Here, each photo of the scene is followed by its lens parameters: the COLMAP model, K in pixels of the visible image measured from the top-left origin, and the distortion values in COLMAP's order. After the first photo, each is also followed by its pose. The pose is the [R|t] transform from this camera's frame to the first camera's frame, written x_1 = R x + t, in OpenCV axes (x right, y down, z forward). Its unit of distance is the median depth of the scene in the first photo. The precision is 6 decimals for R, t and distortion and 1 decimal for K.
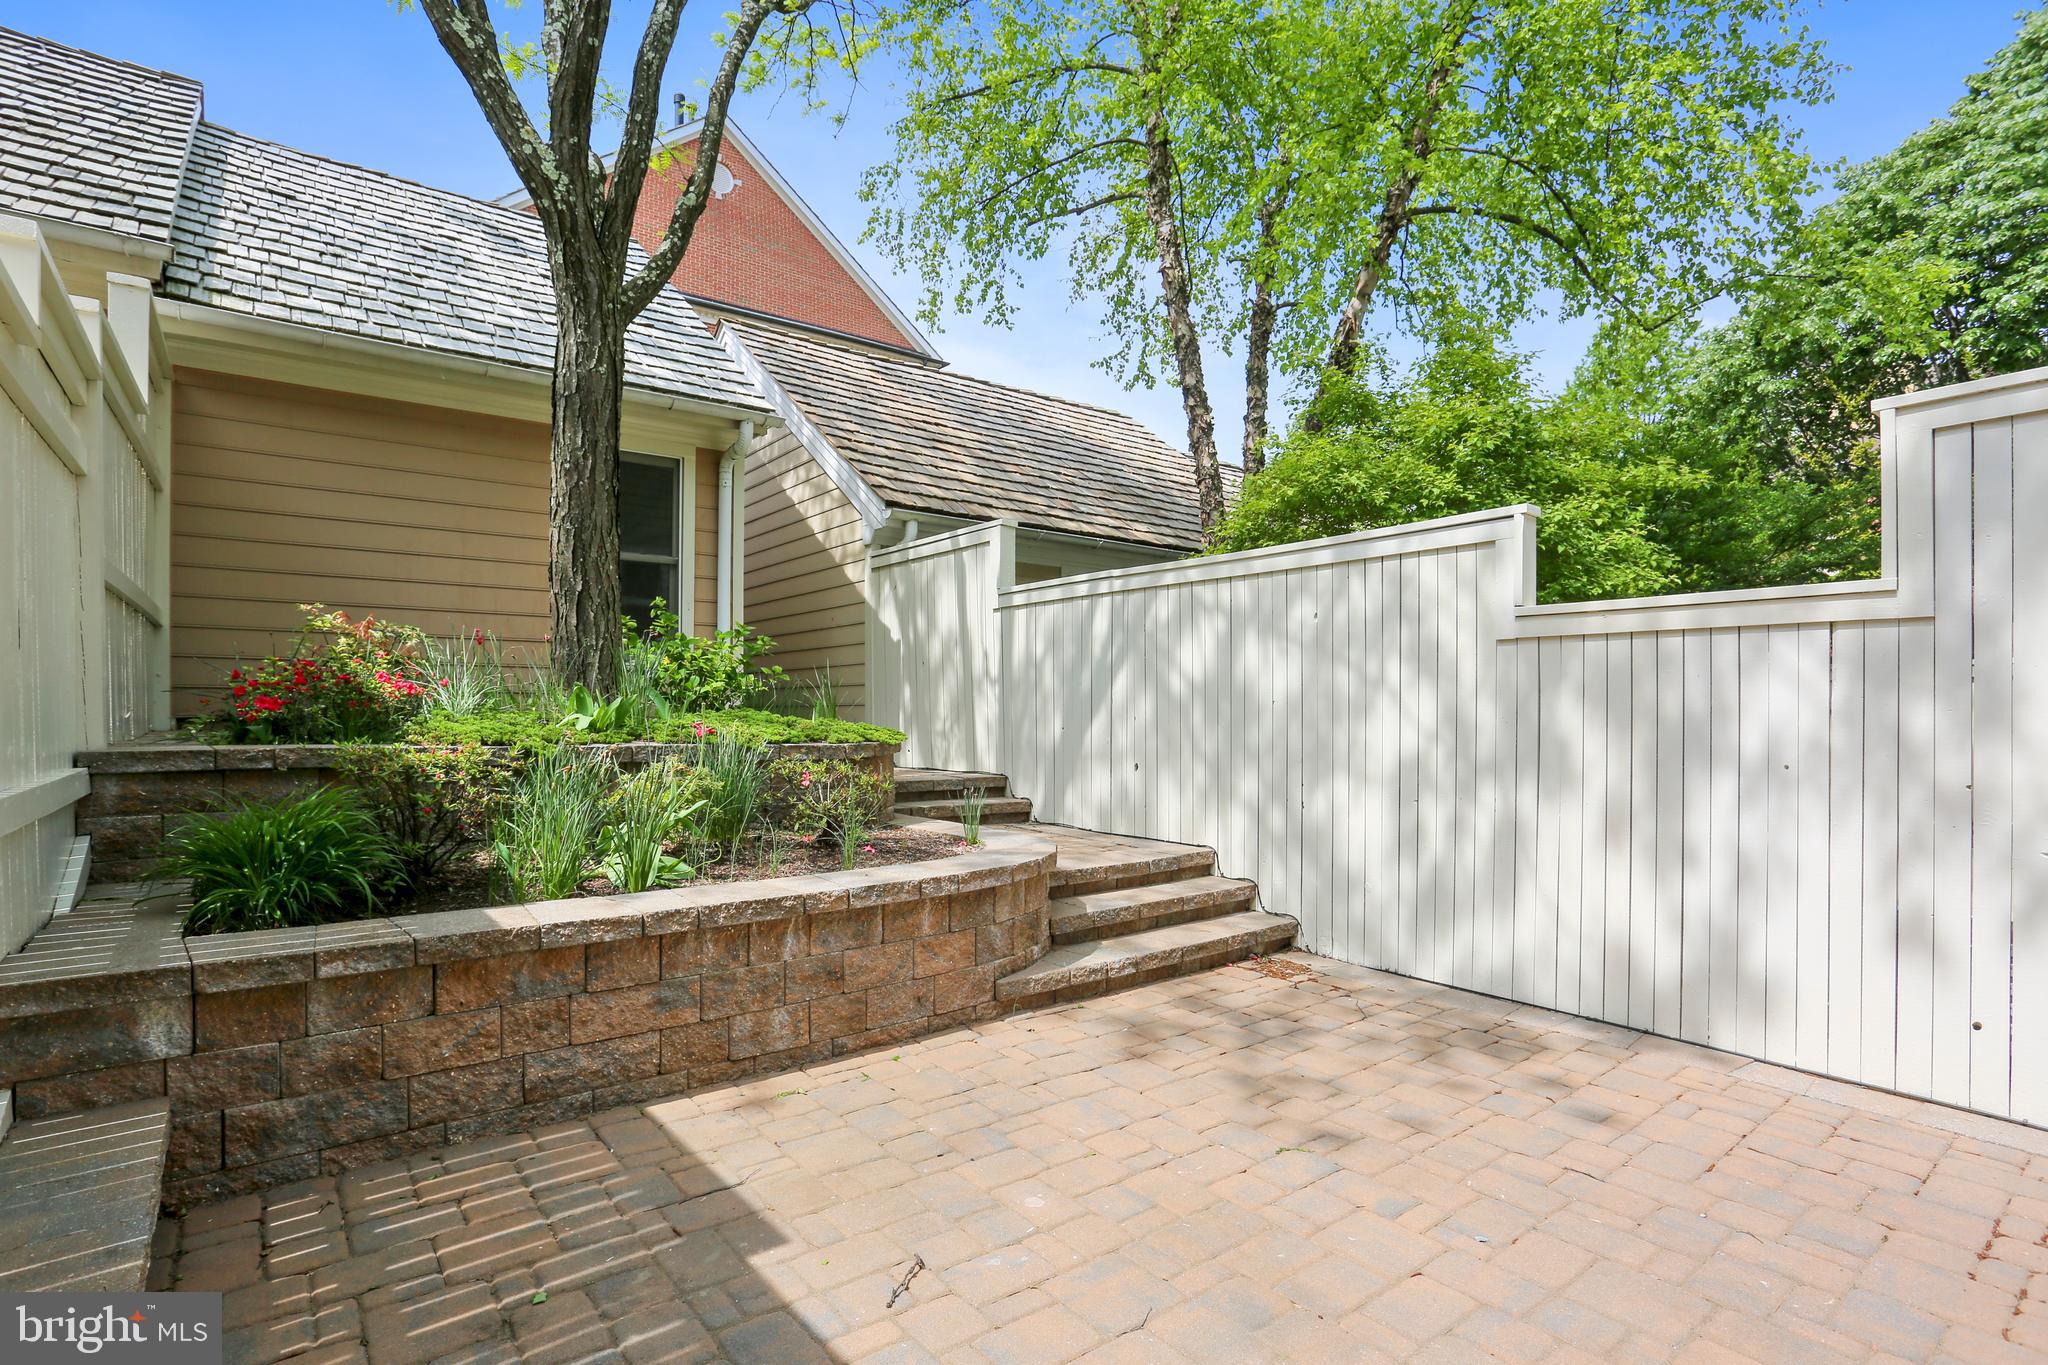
lens RADIAL K [[1004.4, 0, 1002.1], [0, 1004.4, 712.5], [0, 0, 1]] dist [-0.058958, 0.012556]
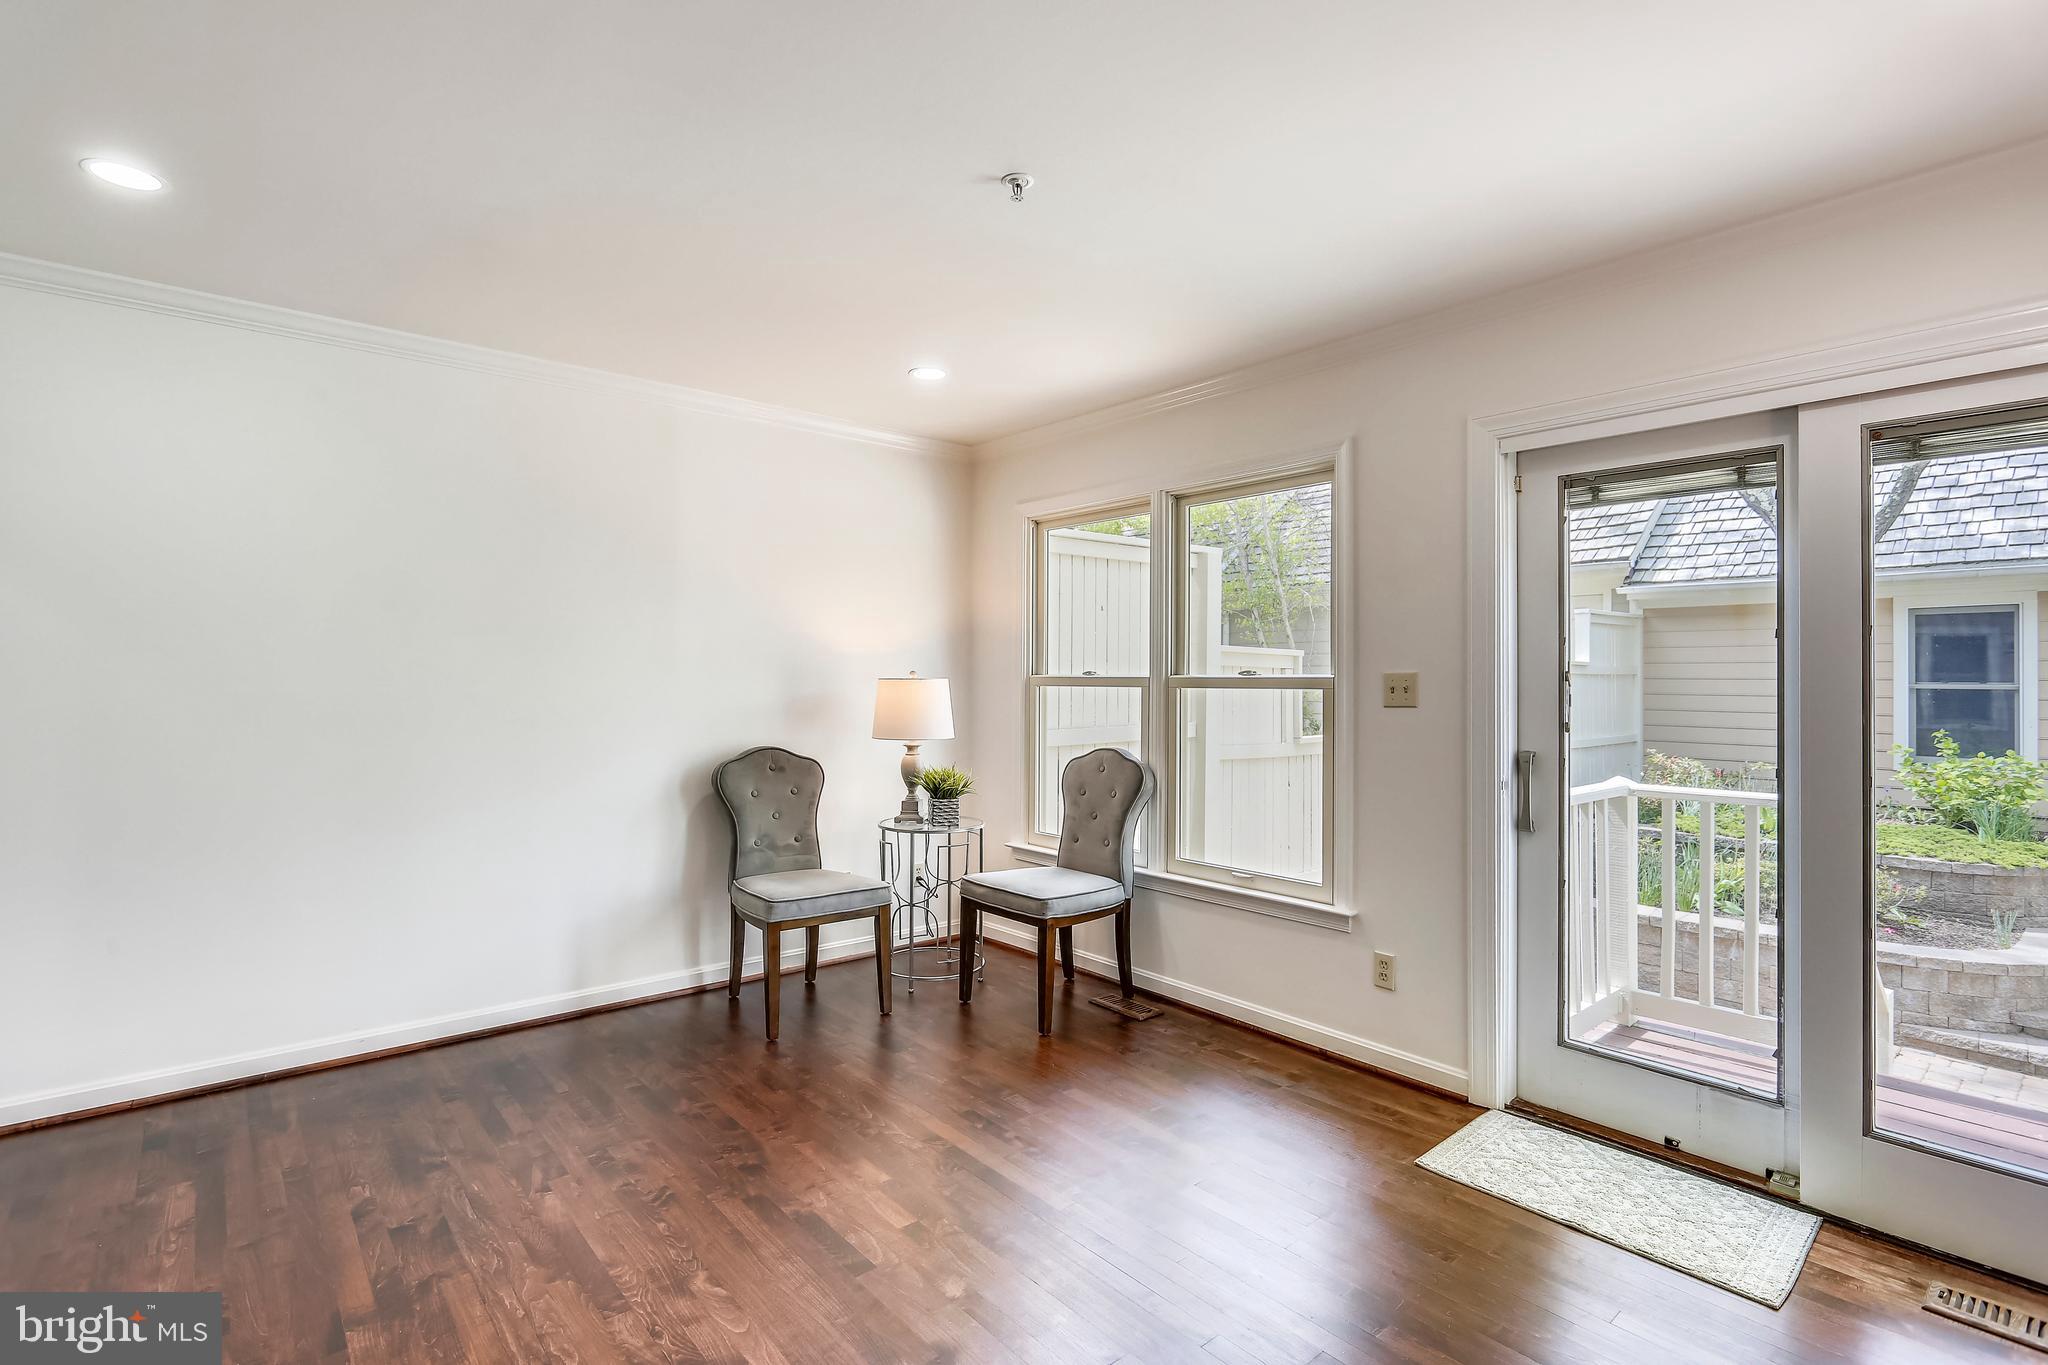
lens RADIAL K [[984.9, 0, 1003.4], [0, 984.9, 667.4], [0, 0, 1]] dist [-0.009122, 0.006464]
pose [[0.044103, -0.014271, -0.998925, 1.665205], [-0.004618, 0.999884, -0.014489, -0.310899], [0.999016, 0.005252, 0.044032, -0.604555]]
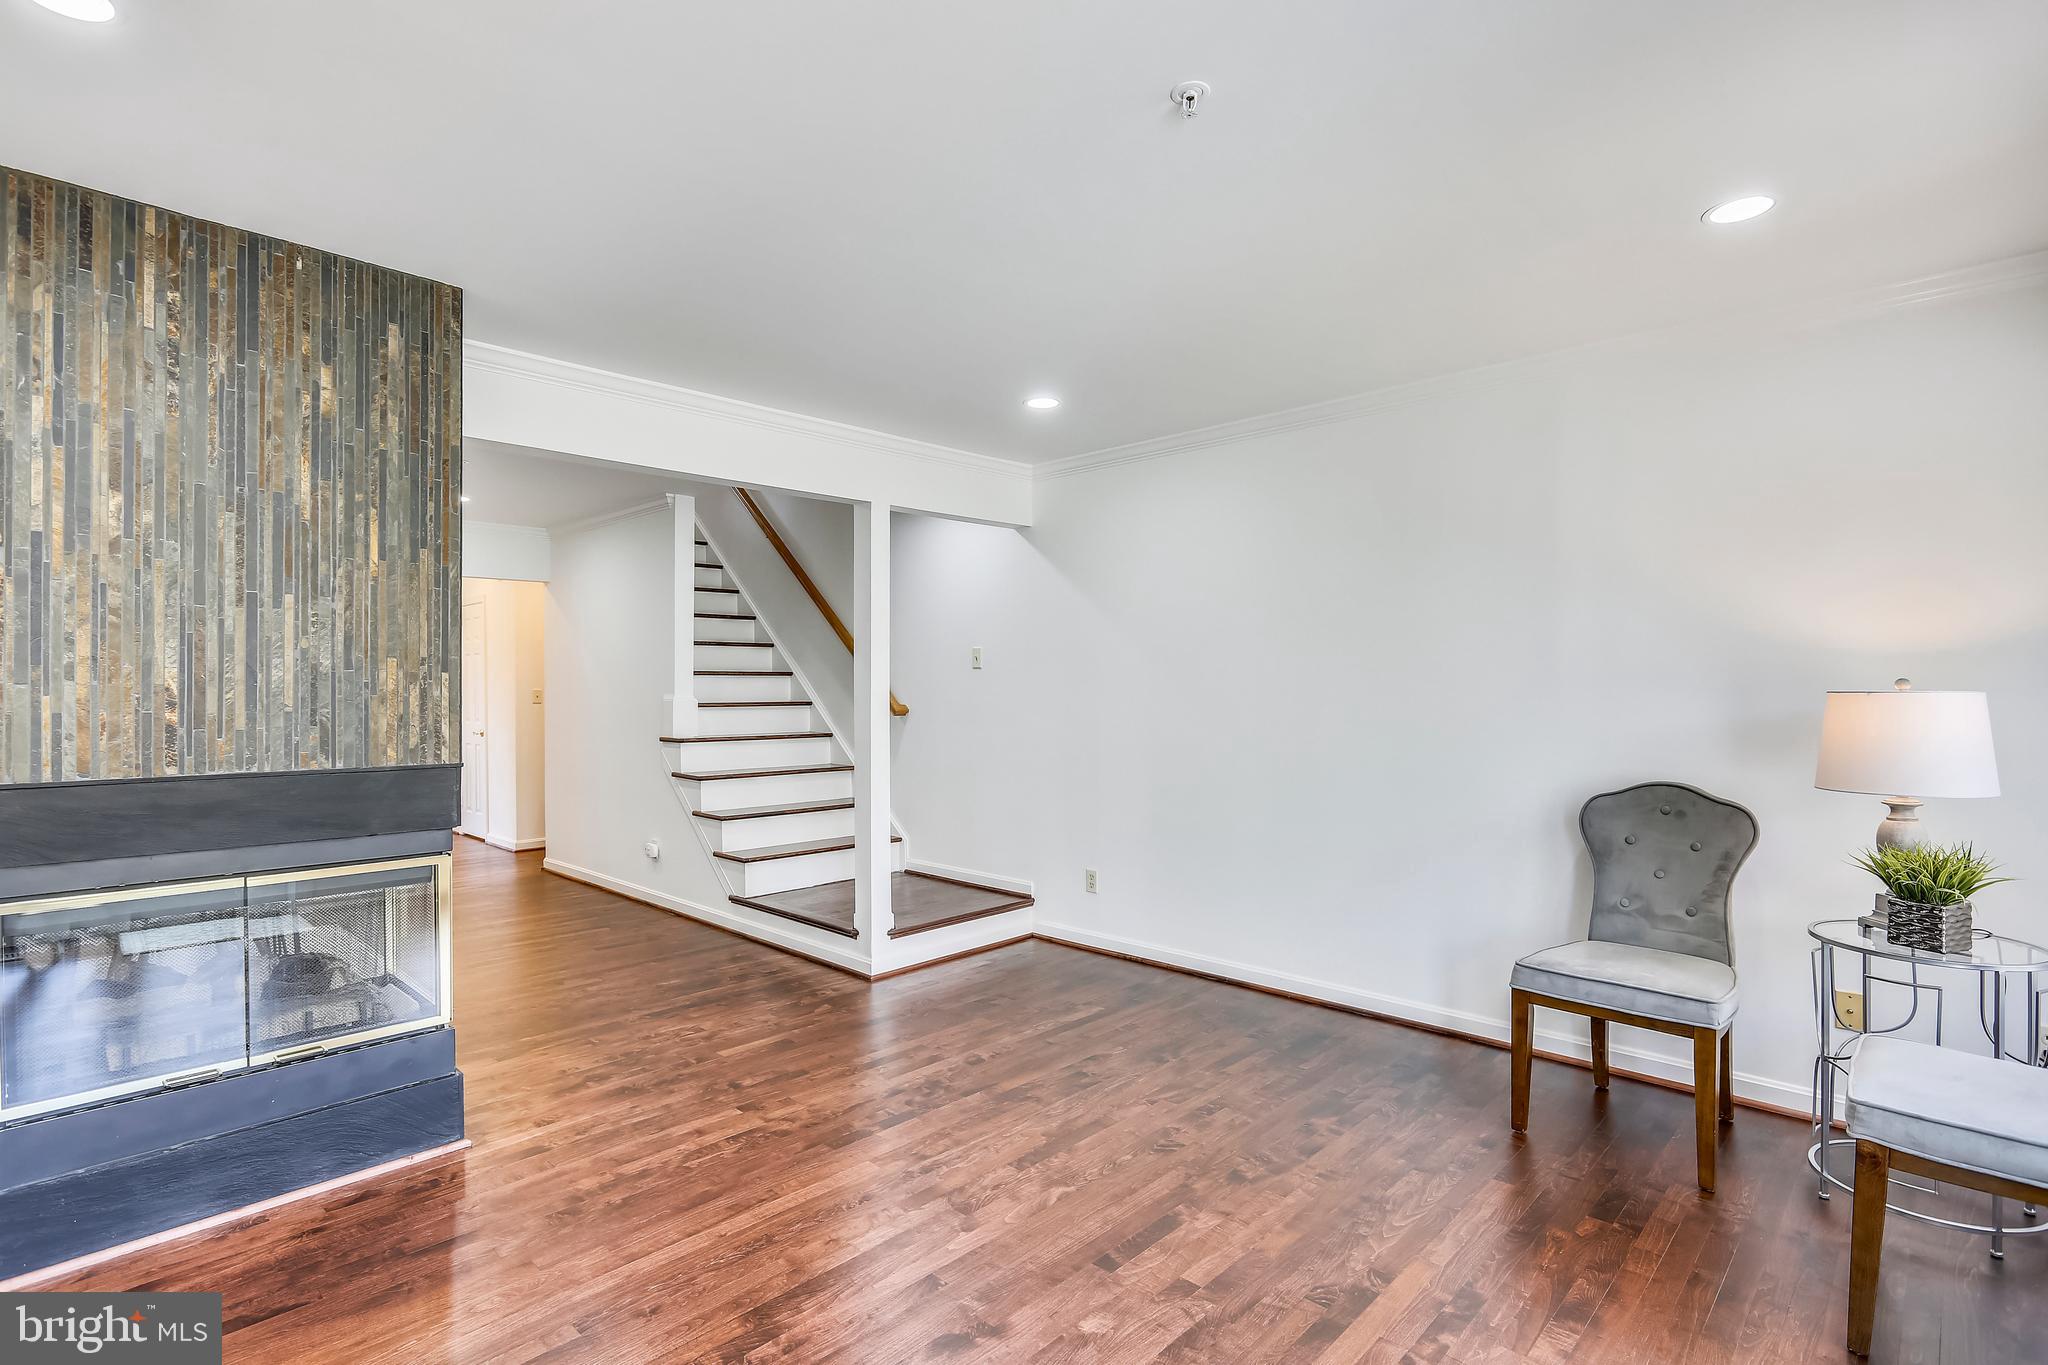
lens RADIAL K [[984.9, 0, 1003.4], [0, 984.9, 689.6], [0, 0, 1]] dist [-0.009122, 0.006464]
pose [[-0.991280, 0.000295, -0.131770, 1.295775], [0.000579, 0.999998, -0.002117, -0.313082], [0.131769, -0.002175, -0.991278, -0.166112]]
